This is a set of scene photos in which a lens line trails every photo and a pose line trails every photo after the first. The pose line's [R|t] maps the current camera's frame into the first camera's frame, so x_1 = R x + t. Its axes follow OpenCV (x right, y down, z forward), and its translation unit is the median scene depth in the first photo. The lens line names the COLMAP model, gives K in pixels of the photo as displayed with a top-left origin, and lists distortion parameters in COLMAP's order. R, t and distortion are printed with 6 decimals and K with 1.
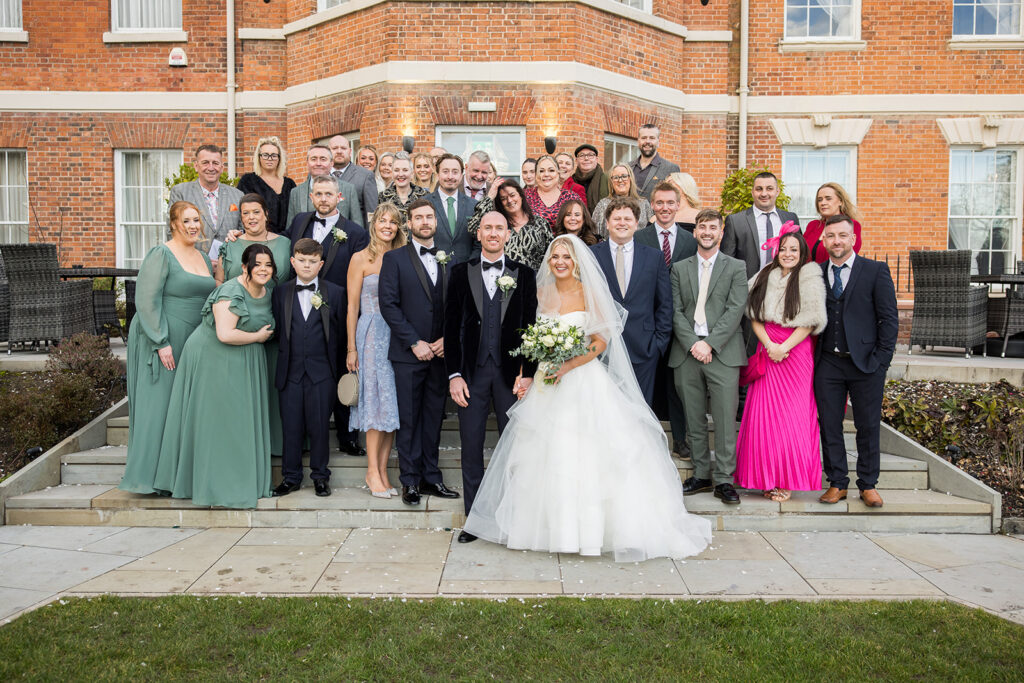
lens RADIAL K [[1576.8, 0, 512.0], [0, 1576.8, 341.5], [0, 0, 1]] dist [0.169179, 0.000806]
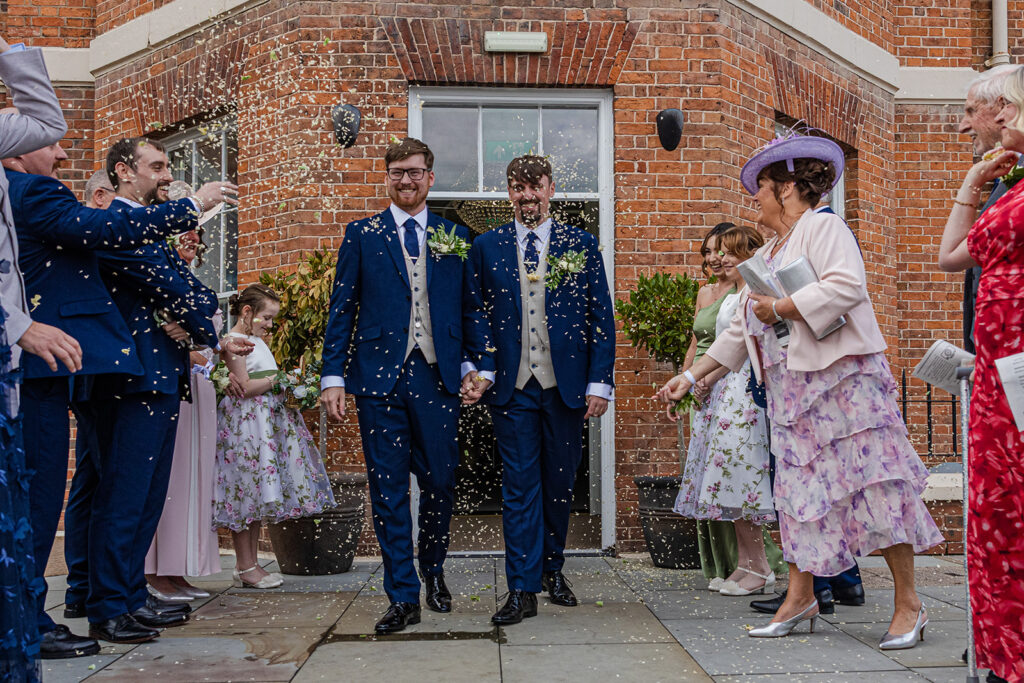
lens RADIAL K [[1118.8, 0, 512.0], [0, 1118.8, 341.5], [0, 0, 1]] dist [0.001913, -0.029565]
pose [[0.997313, -0.003305, 0.073188, -0.042431], [0.010221, 0.995489, -0.094321, -0.036032], [-0.072546, 0.094816, 0.992848, 0.691868]]
